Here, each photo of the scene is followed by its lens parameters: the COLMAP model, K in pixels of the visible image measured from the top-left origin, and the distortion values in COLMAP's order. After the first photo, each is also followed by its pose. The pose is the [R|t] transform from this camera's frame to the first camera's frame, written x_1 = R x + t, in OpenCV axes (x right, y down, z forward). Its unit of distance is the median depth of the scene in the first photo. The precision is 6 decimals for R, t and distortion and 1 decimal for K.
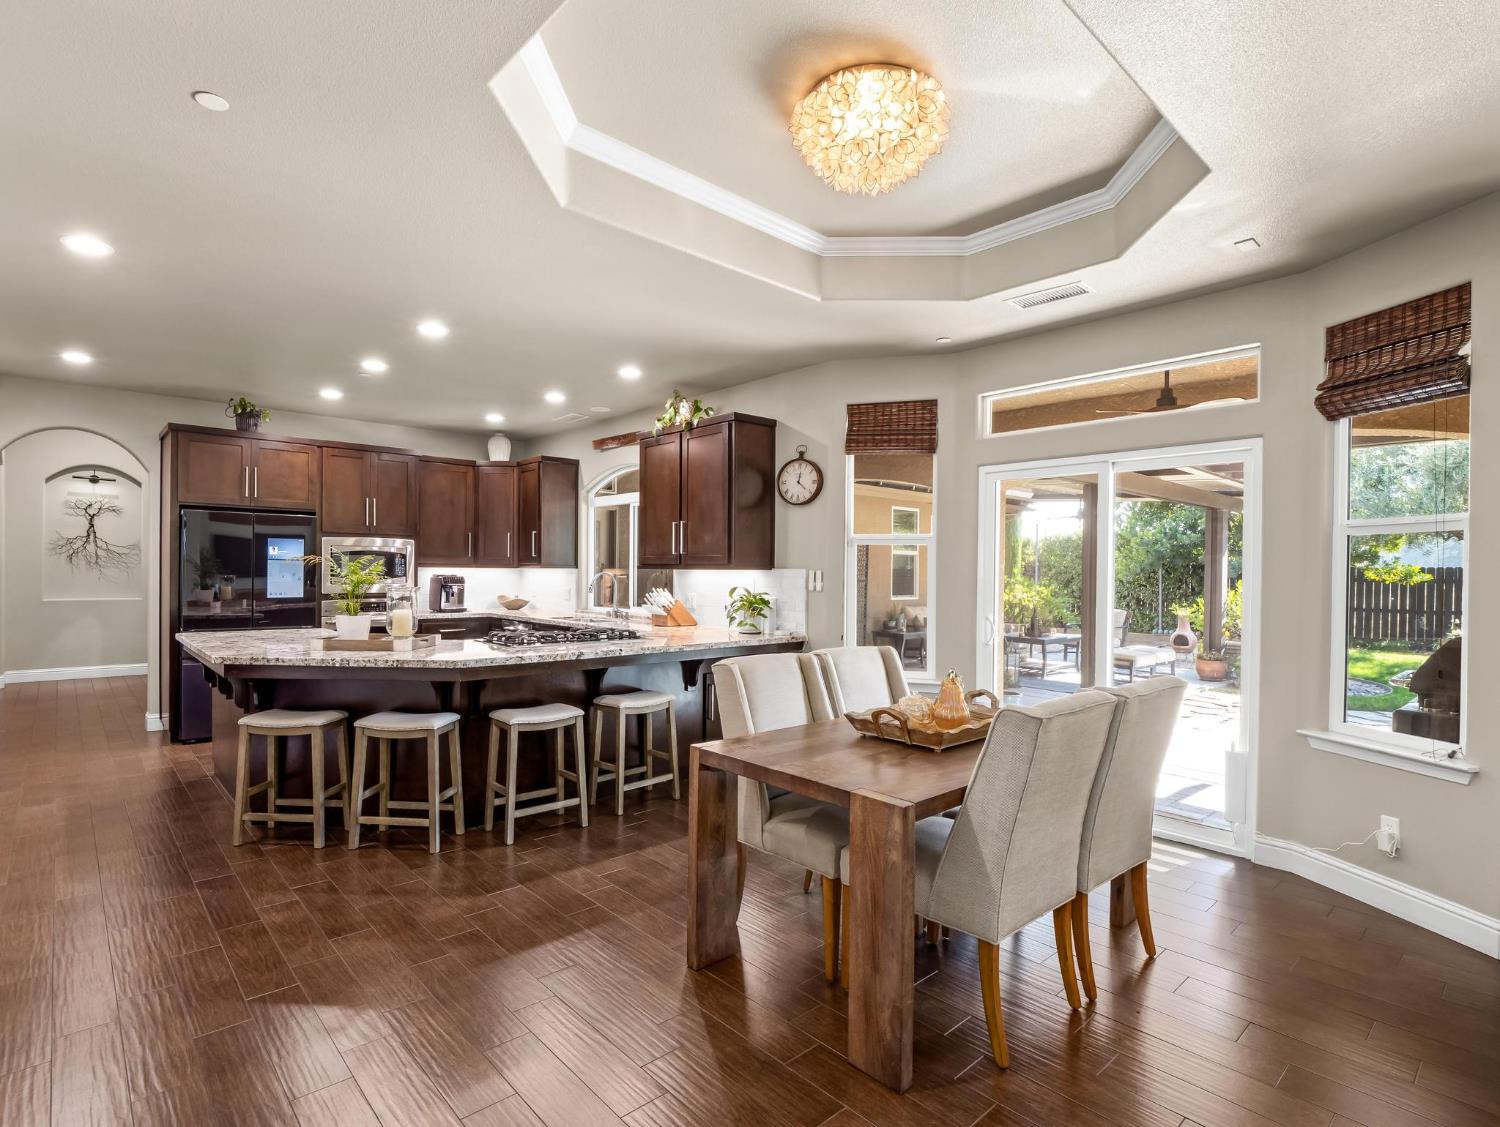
lens RADIAL K [[762.2, 0, 756.2], [0, 762.2, 571.2], [0, 0, 1]] dist [-0.016790, -0.000932]
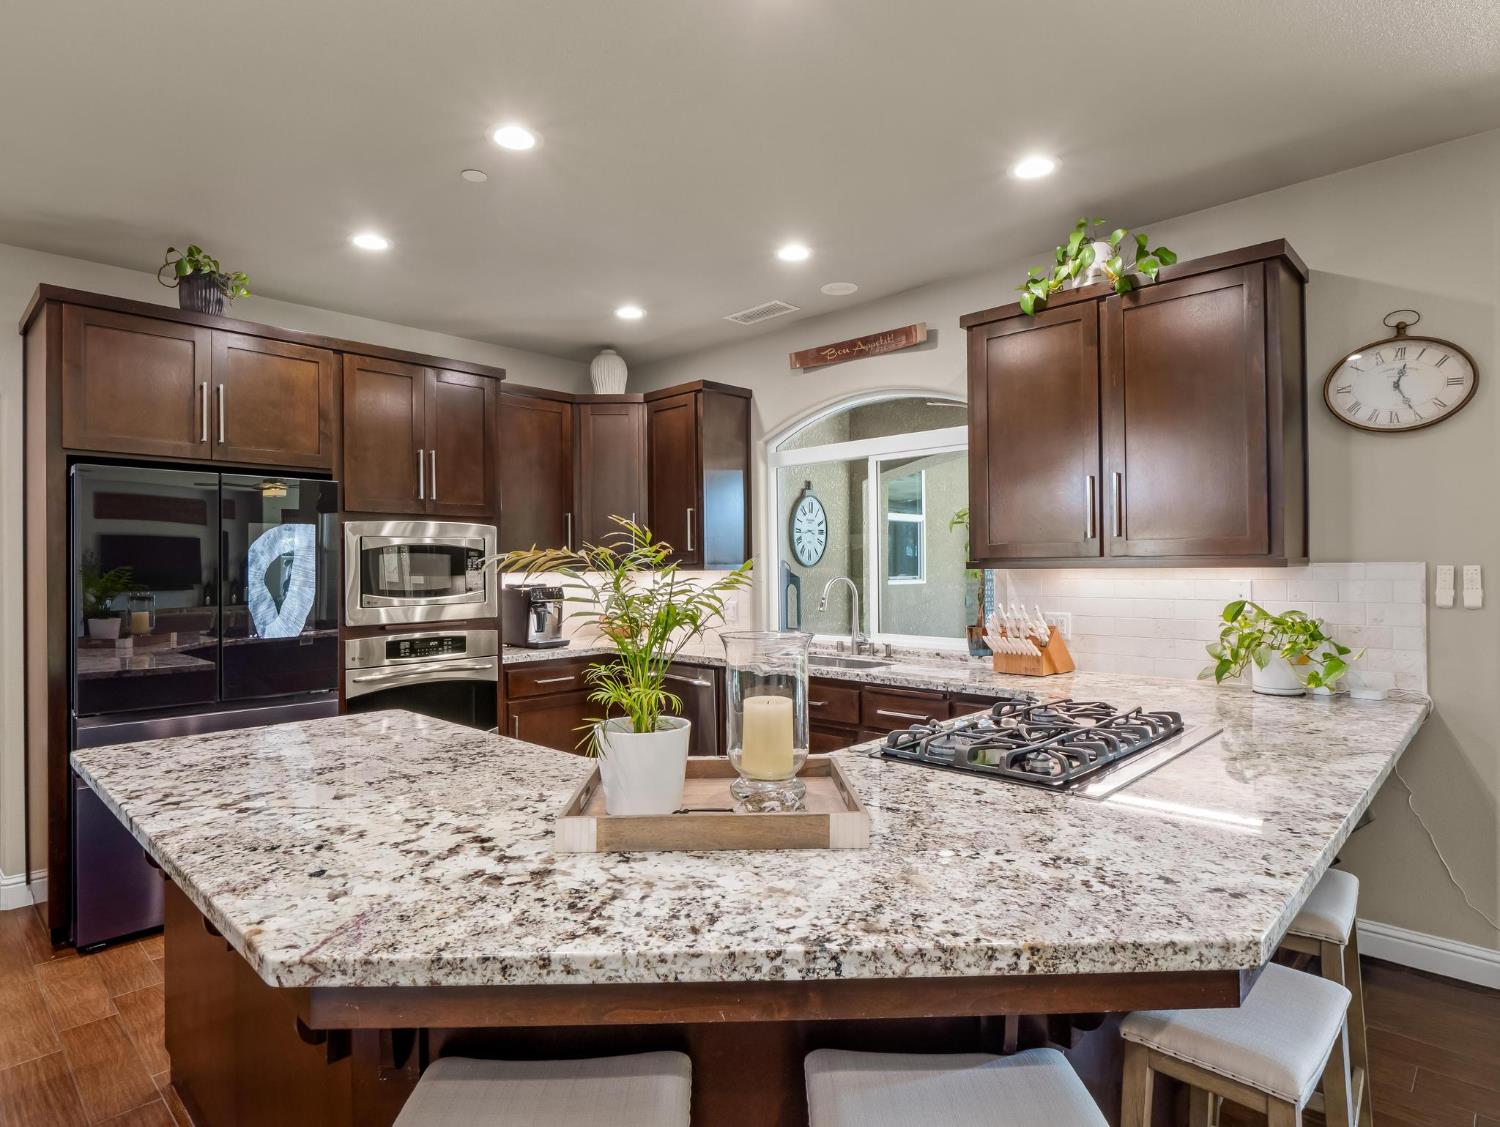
lens RADIAL K [[825.3, 0, 744.3], [0, 825.3, 558.5], [0, 0, 1]] dist [-0.006211, 0.001743]
pose [[0.998299, -0.019565, 0.054913, -0.324280], [0.020100, 0.999756, -0.009198, -0.007408], [-0.054720, 0.010286, 0.998449, 0.404487]]
